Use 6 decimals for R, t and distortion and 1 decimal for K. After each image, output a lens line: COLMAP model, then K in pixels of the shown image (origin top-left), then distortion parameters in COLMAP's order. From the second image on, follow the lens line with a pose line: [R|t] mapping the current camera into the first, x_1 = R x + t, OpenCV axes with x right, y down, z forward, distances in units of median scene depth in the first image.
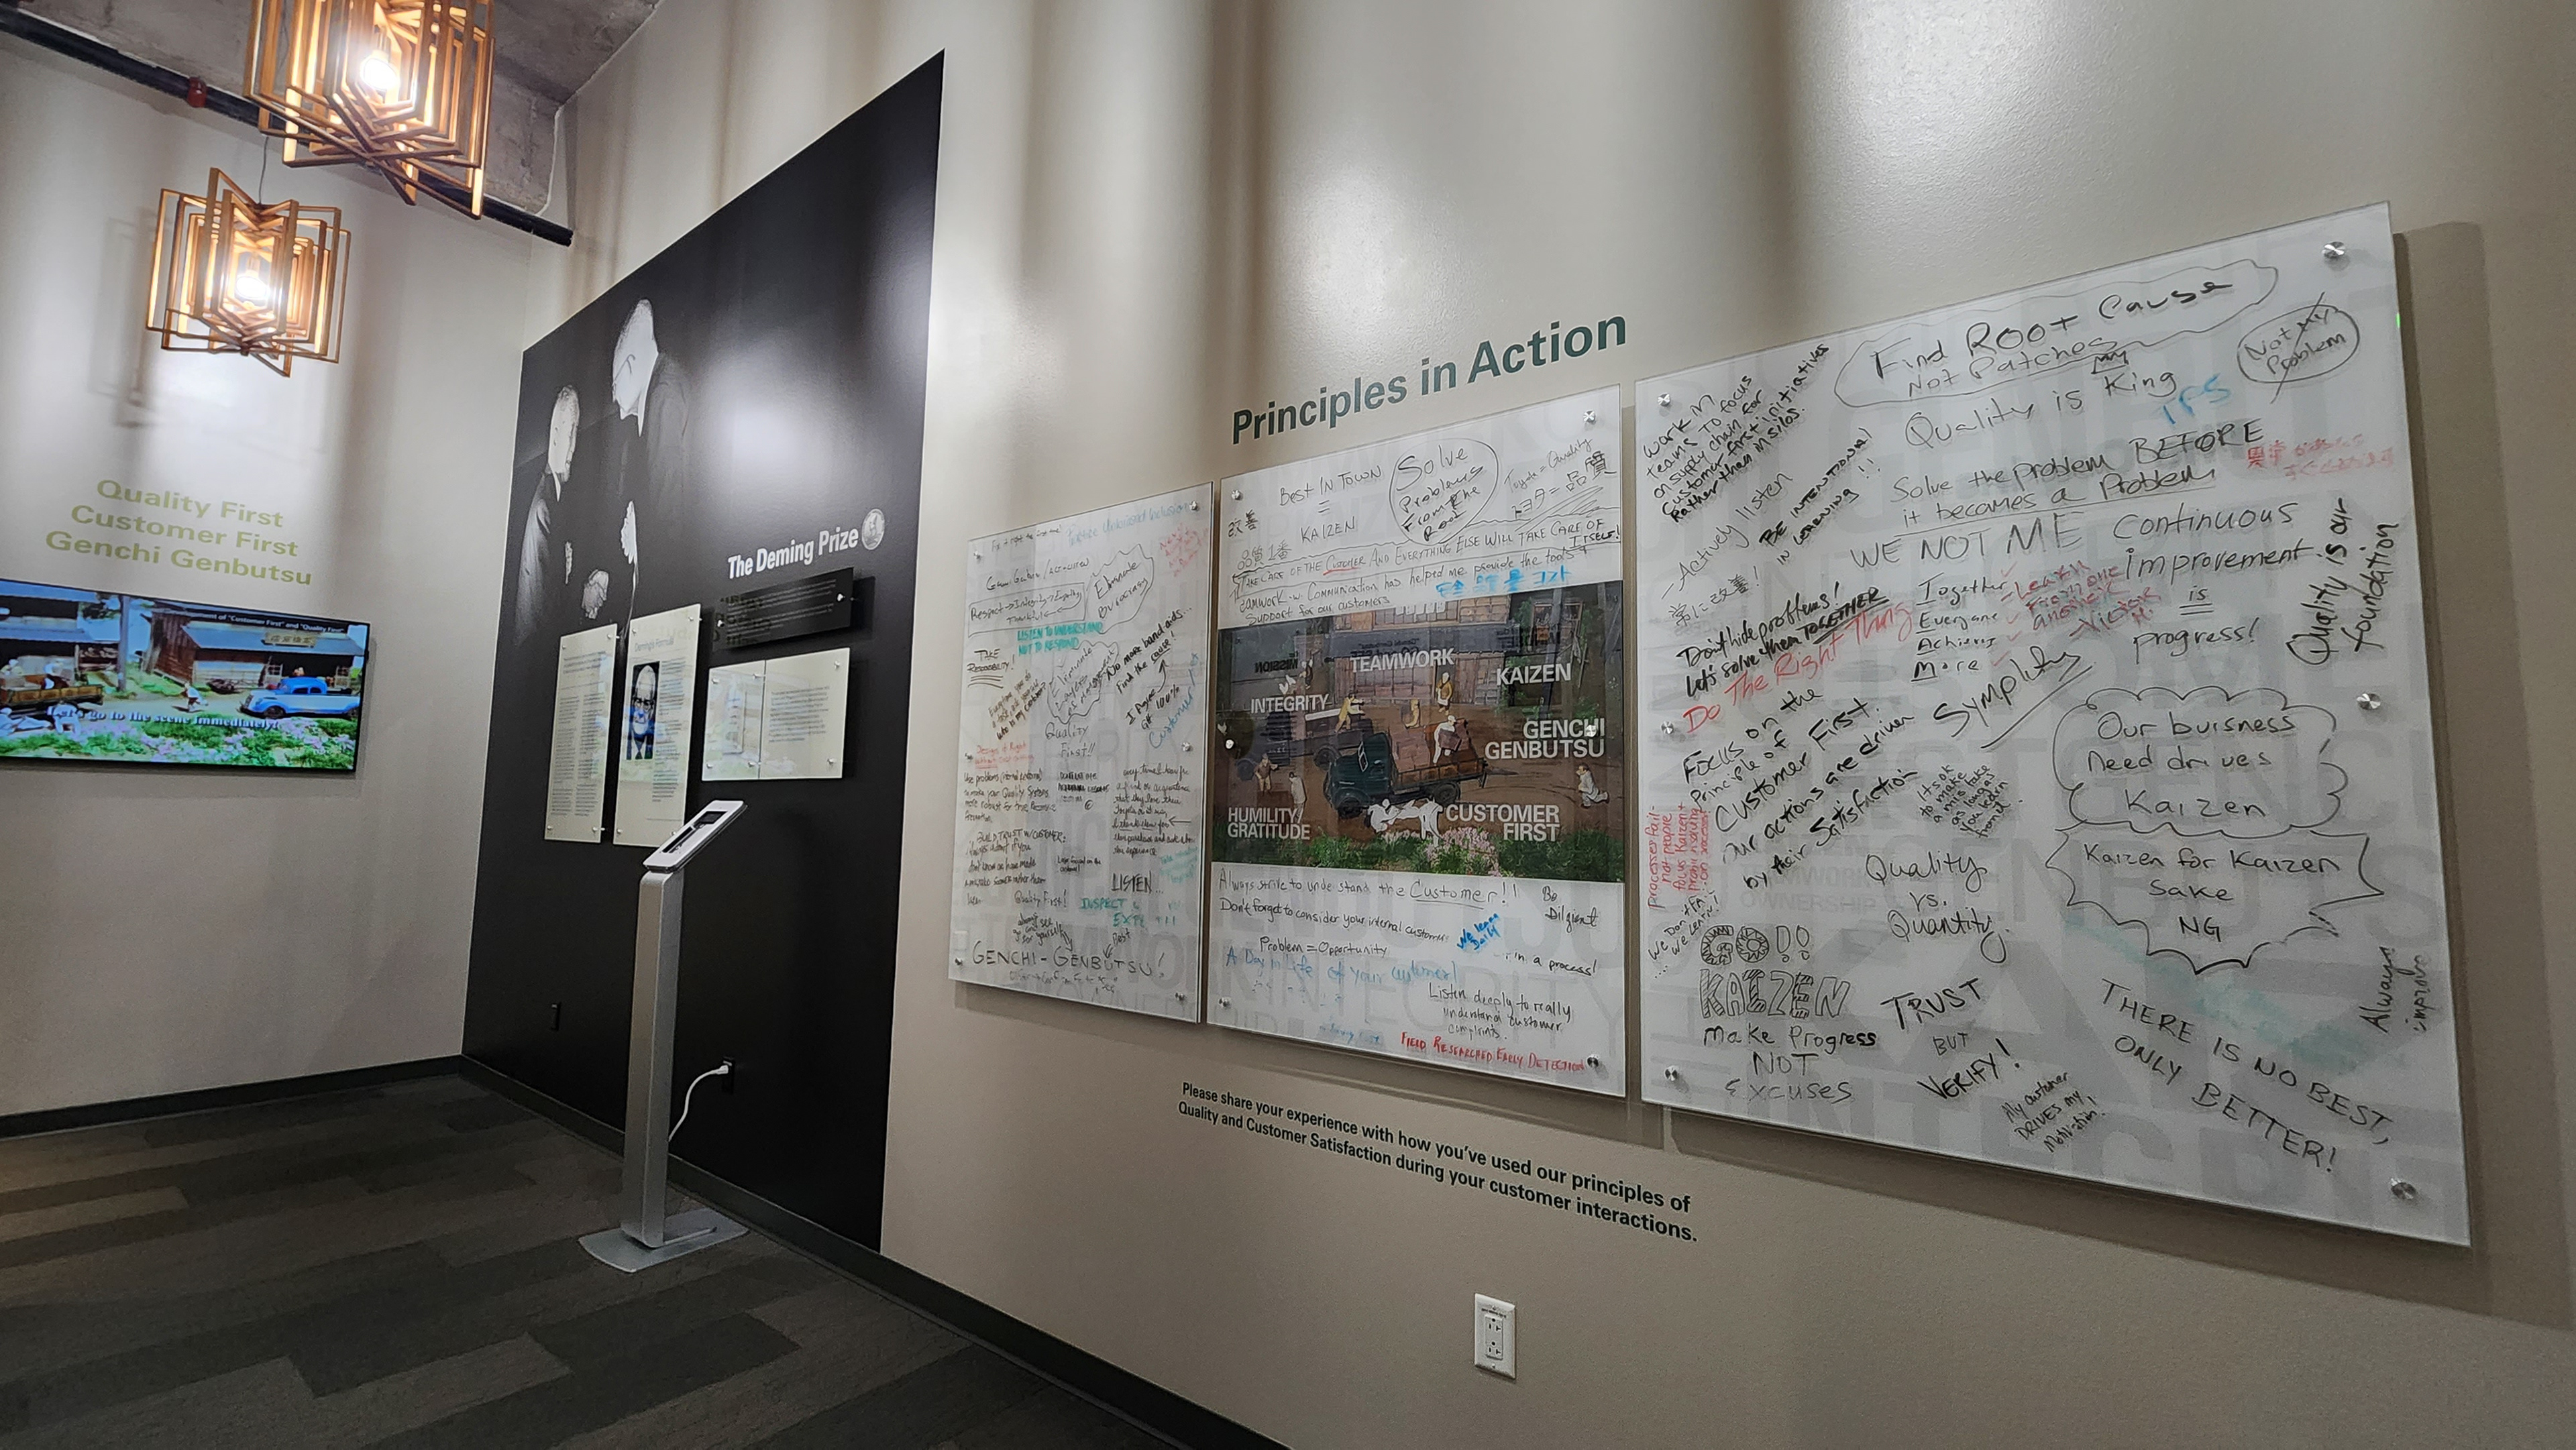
lens RADIAL K [[1059.0, 0, 1288.0], [0, 1059.0, 725.0], [0, 0, 1]] dist [0.002032, -0.002908]
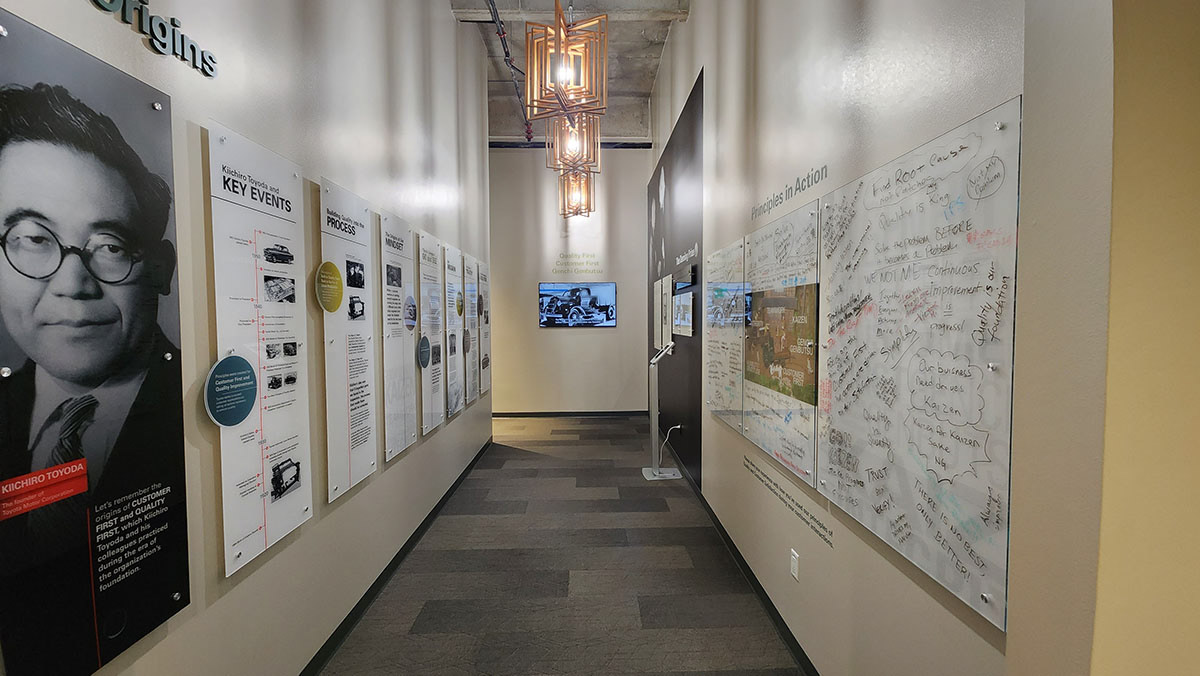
lens RADIAL K [[493.4, 0, 600.0], [0, 493.4, 338.0], [0, 0, 1]] dist [0.002032, -0.002908]
pose [[0.624734, 0.011766, -0.780749, 0.983677], [0.087415, 0.992547, 0.084905, -0.168350], [0.775929, -0.121292, 0.619050, -0.108652]]
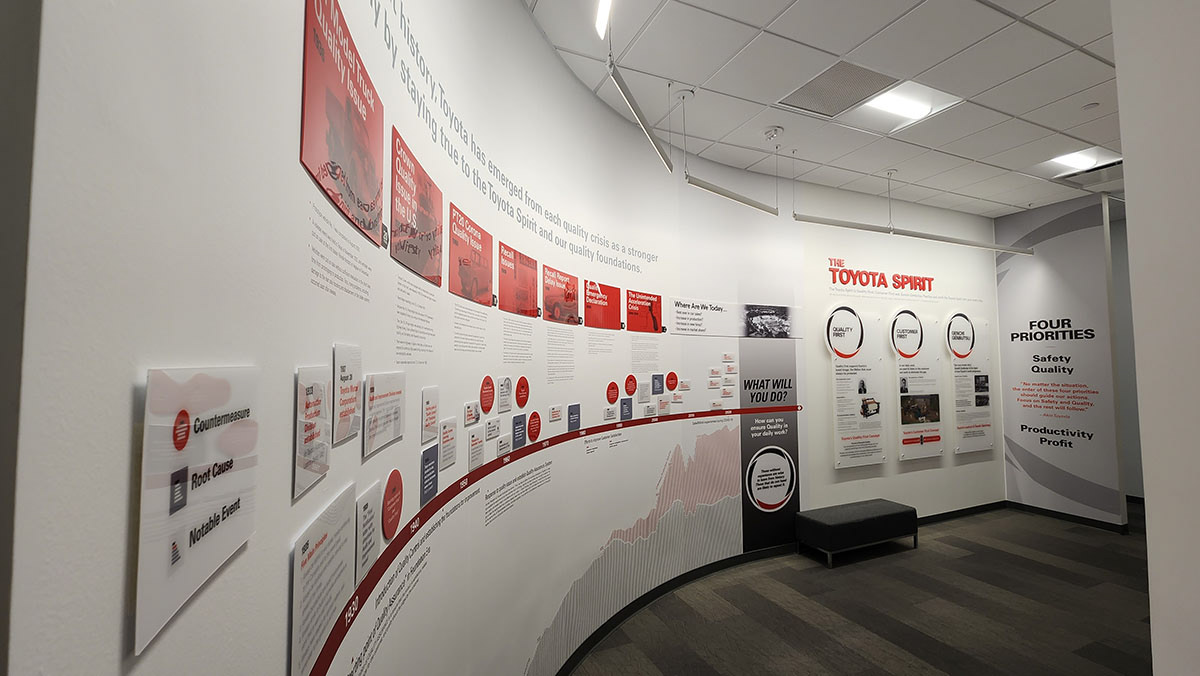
lens RADIAL K [[493.4, 0, 600.0], [0, 493.4, 338.0], [0, 0, 1]] dist [0.002032, -0.002908]
pose [[0.482899, 0.026062, 0.875288, -6.003968], [-0.063525, 0.997966, 0.005333, -0.536434], [-0.873369, -0.058178, 0.483573, 1.734131]]
